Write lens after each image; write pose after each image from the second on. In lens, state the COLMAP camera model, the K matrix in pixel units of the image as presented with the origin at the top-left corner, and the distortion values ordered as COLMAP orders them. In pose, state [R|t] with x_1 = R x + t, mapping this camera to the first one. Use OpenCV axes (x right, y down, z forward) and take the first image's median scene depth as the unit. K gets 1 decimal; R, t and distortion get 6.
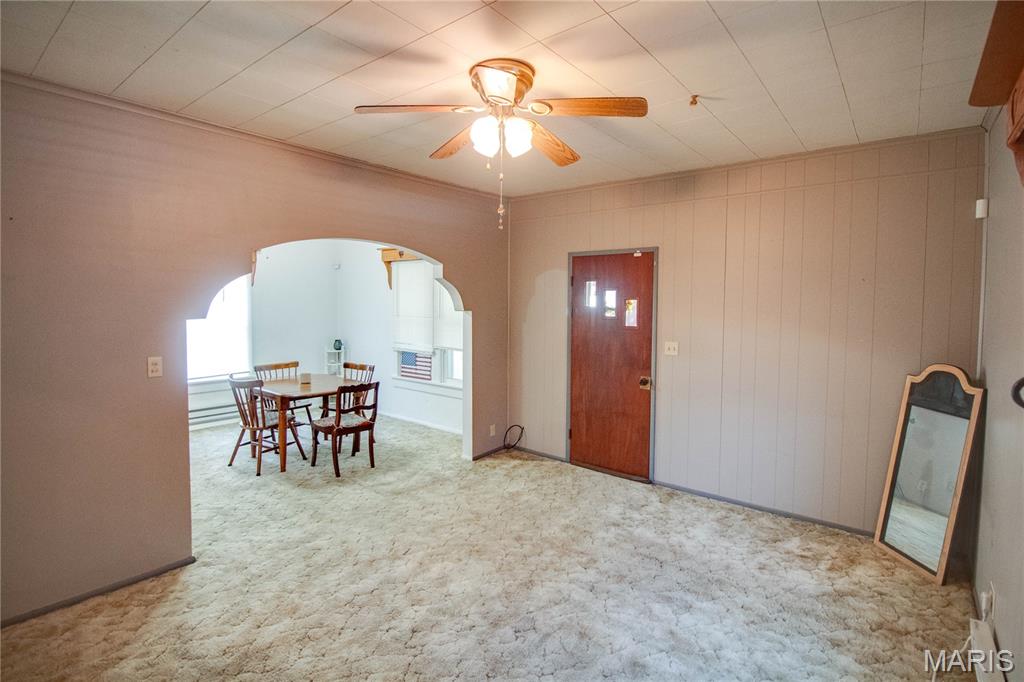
lens RADIAL K [[499.9, 0, 510.5], [0, 499.9, 338.8], [0, 0, 1]] dist [-0.010822, -0.006768]
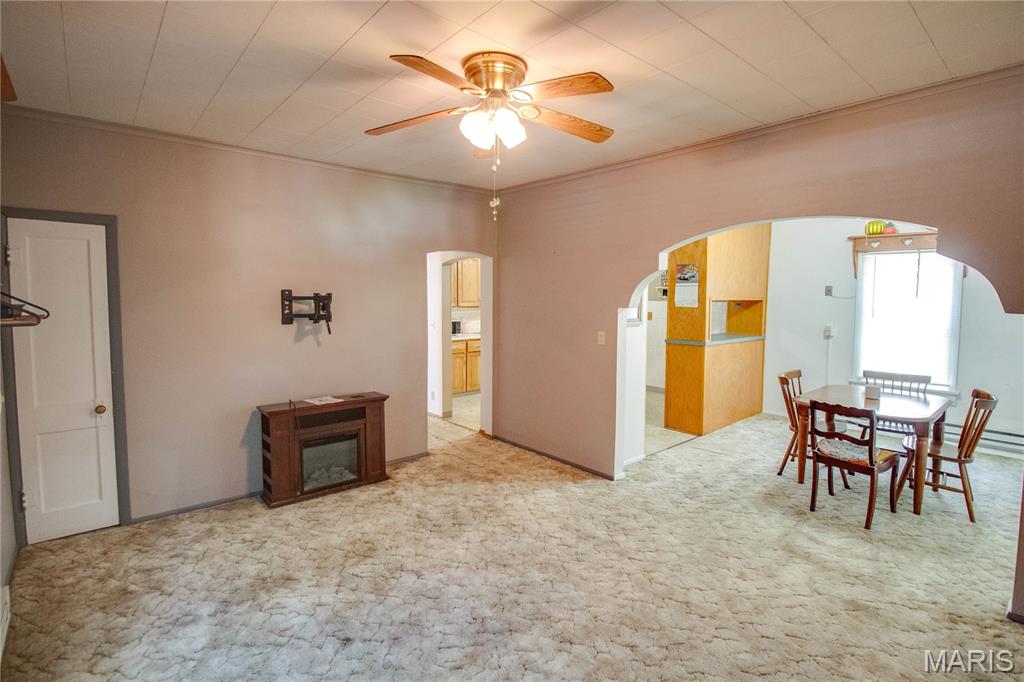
lens RADIAL K [[478.5, 0, 513.3], [0, 478.5, 334.2], [0, 0, 1]] dist [-0.004934, -0.001271]
pose [[-0.174003, 0.074316, -0.981937, 0.549668], [-0.077186, 0.993051, 0.088835, -0.046820], [0.981715, 0.091249, -0.167058, 0.708635]]
